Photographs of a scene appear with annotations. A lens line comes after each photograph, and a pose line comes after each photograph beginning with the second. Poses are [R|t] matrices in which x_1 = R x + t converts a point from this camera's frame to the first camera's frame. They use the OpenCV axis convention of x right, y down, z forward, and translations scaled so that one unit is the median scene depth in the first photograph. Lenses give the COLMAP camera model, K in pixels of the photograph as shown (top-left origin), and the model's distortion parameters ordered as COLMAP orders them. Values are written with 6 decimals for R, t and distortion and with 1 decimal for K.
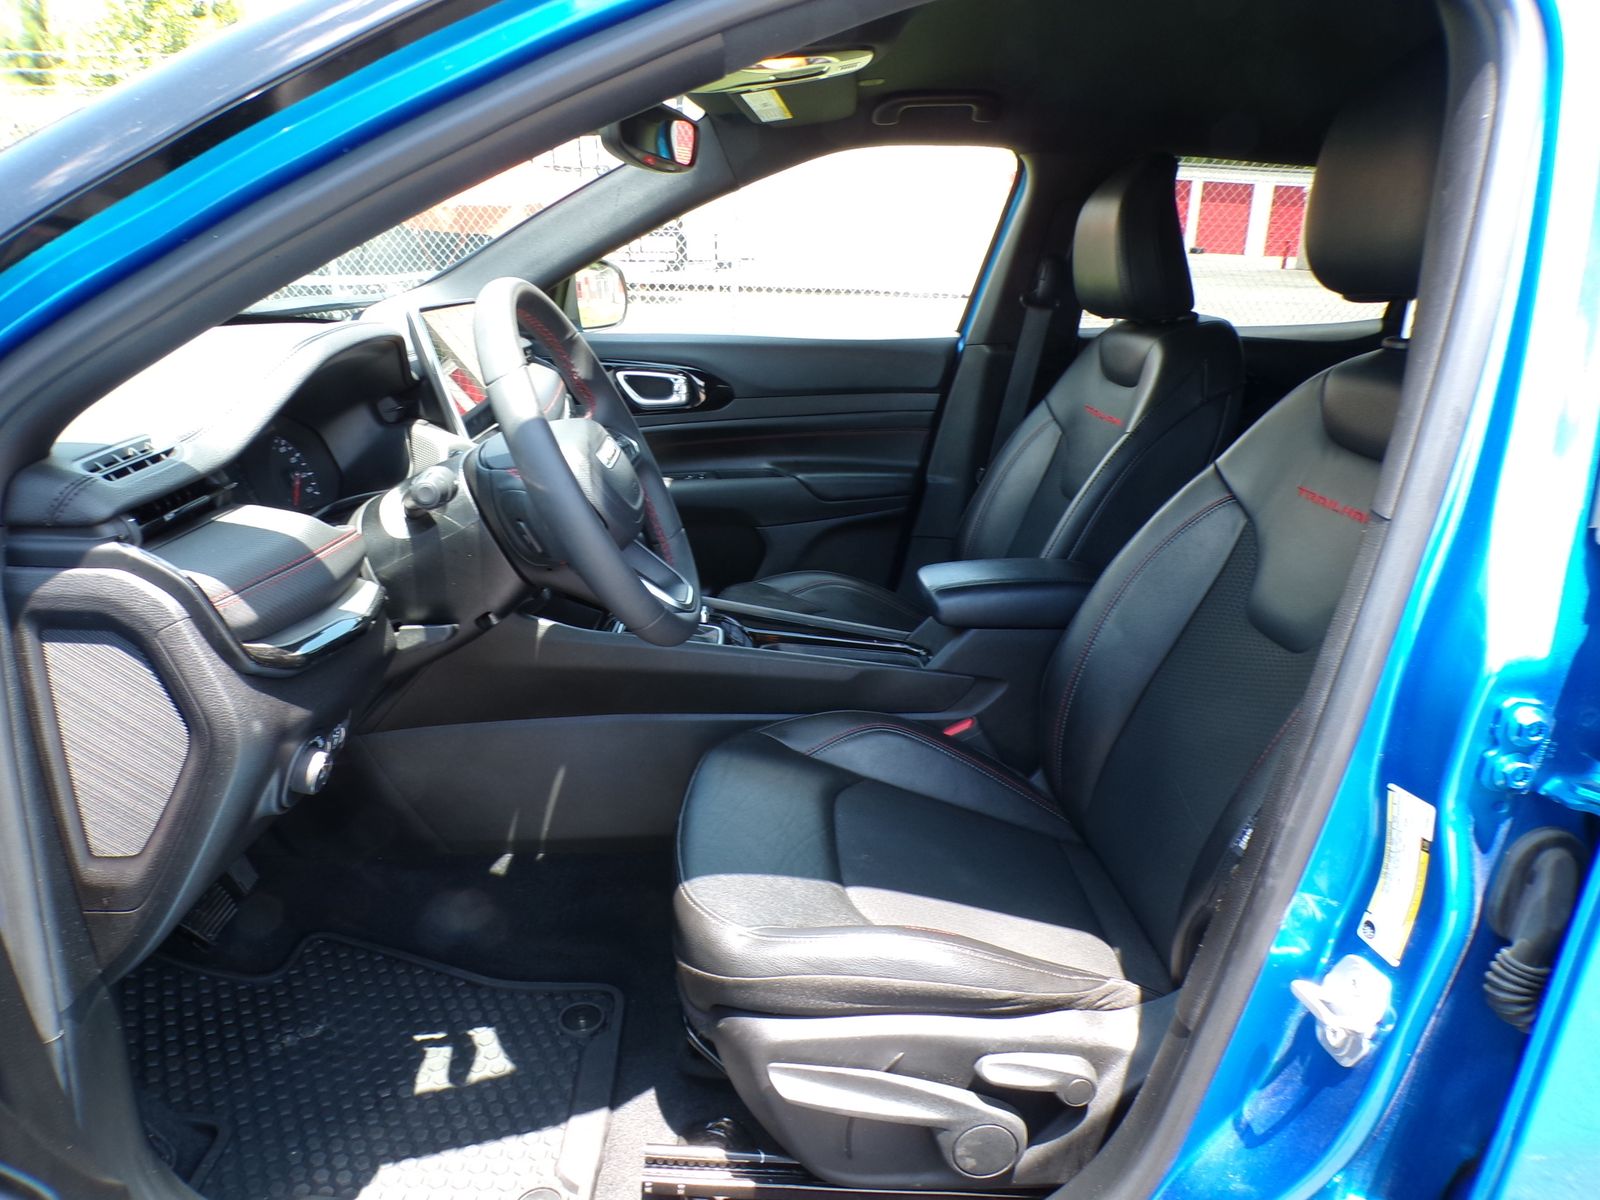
lens RADIAL K [[1071.5, 0, 786.2], [0, 1071.5, 595.5], [0, 0, 1]] dist [-0.040006, 0.016869]
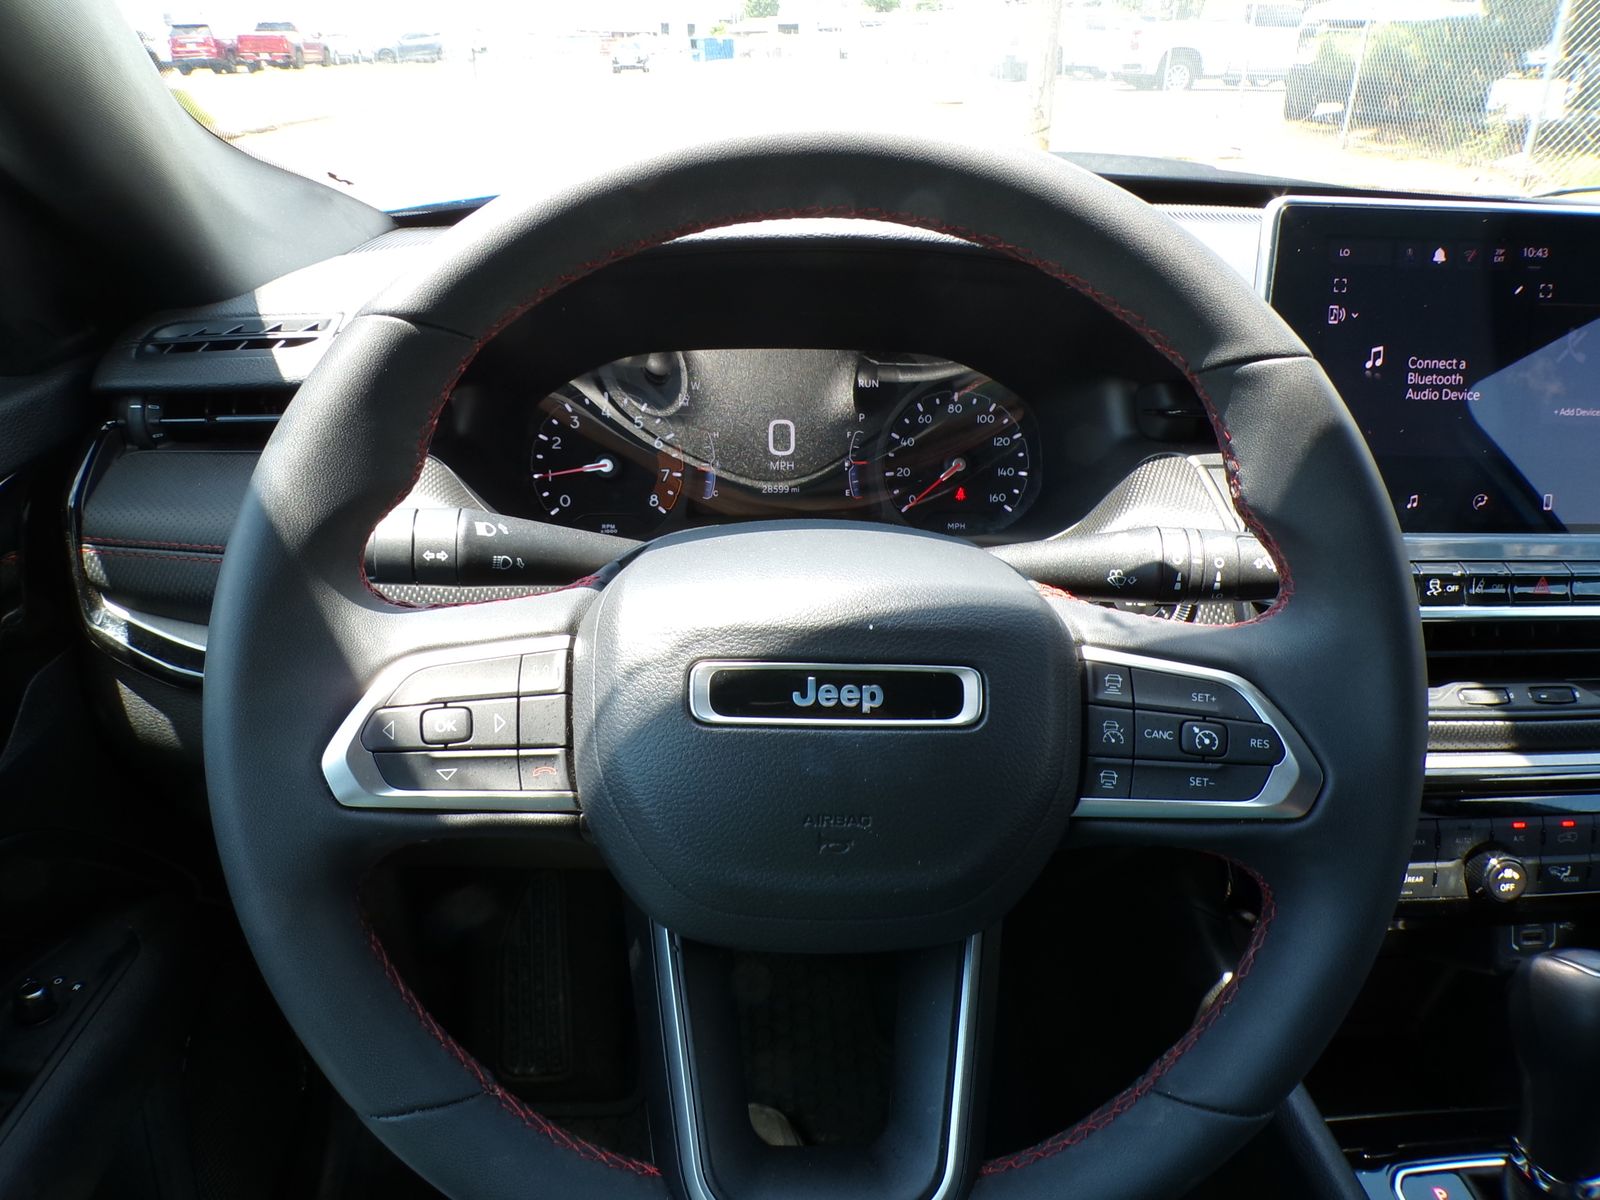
lens RADIAL K [[1071.5, 0, 786.2], [0, 1071.5, 595.5], [0, 0, 1]] dist [-0.040006, 0.016869]
pose [[0.031093, 0.424269, -0.905002, 0.085572], [-0.320634, 0.861822, 0.393010, -0.226882], [0.946693, 0.277954, 0.162832, 0.755349]]
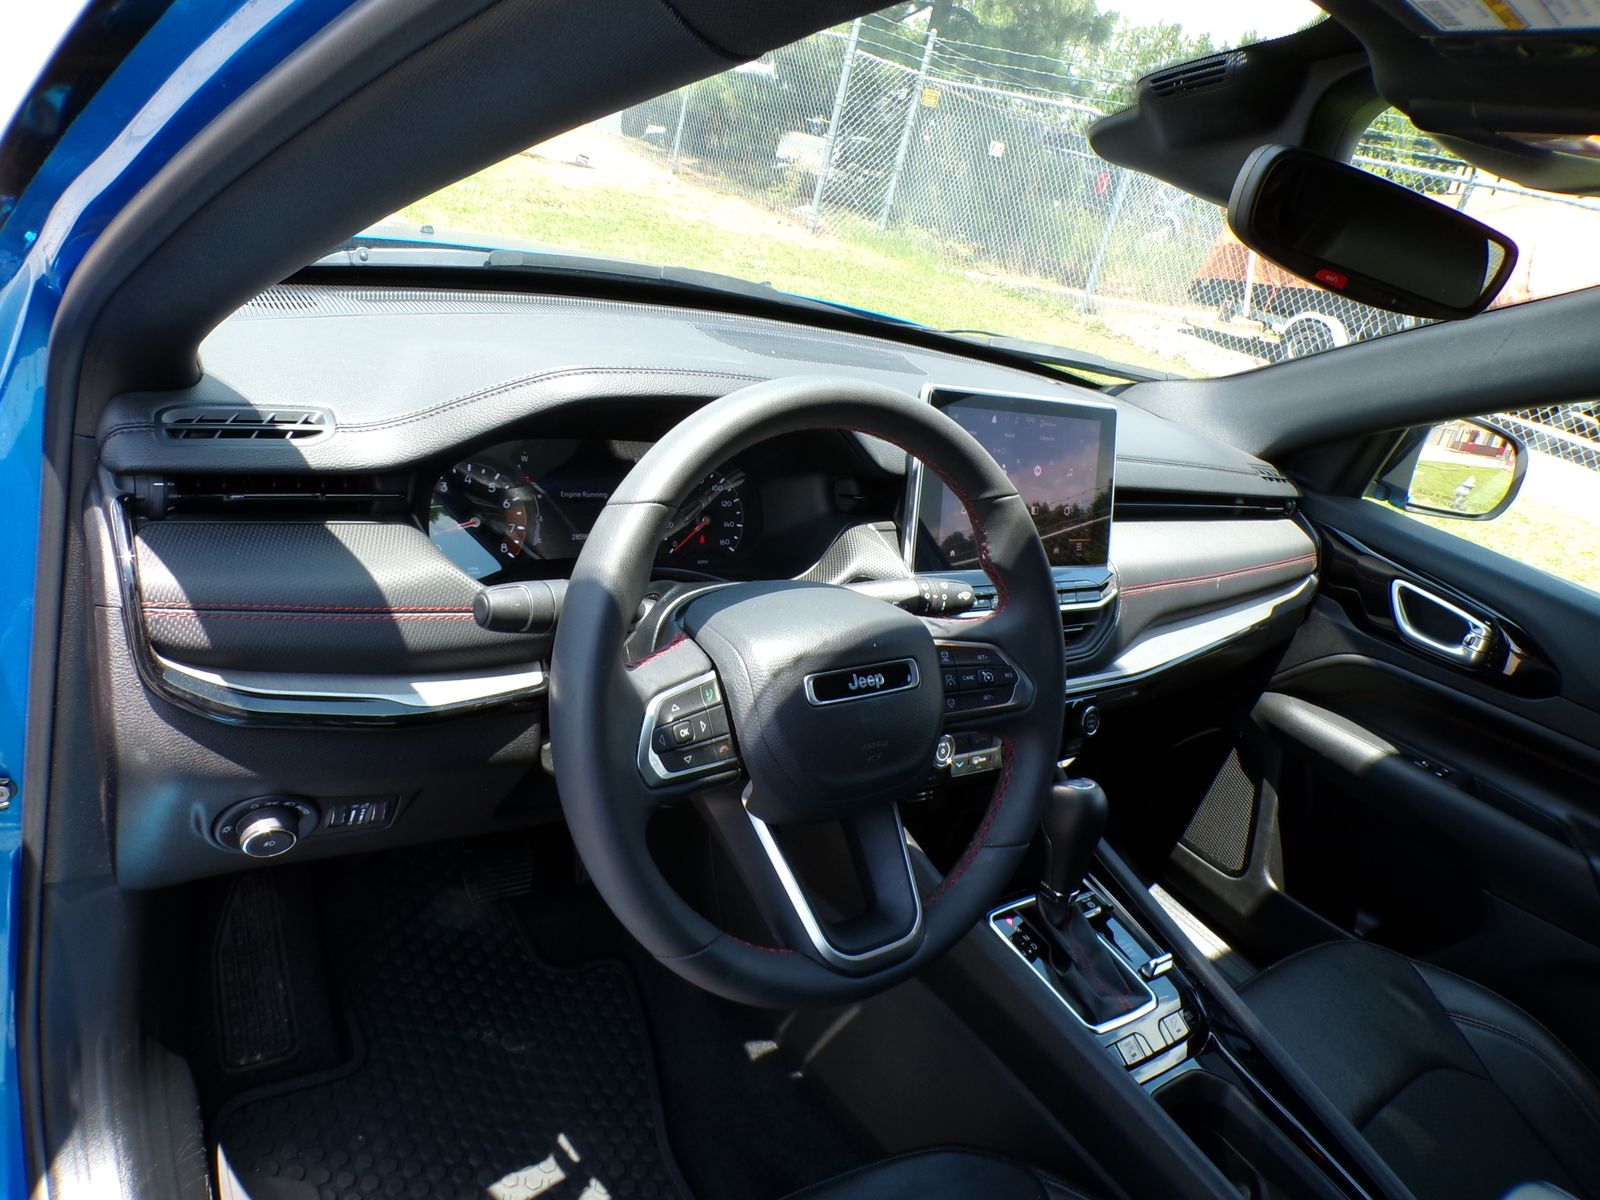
lens RADIAL K [[1071.5, 0, 786.2], [0, 1071.5, 595.5], [0, 0, 1]] dist [-0.040006, 0.016869]
pose [[0.548419, 0.435628, -0.713768, 0.189519], [-0.466153, 0.867914, 0.171542, -0.214864], [0.694218, 0.238648, 0.679050, 0.433536]]
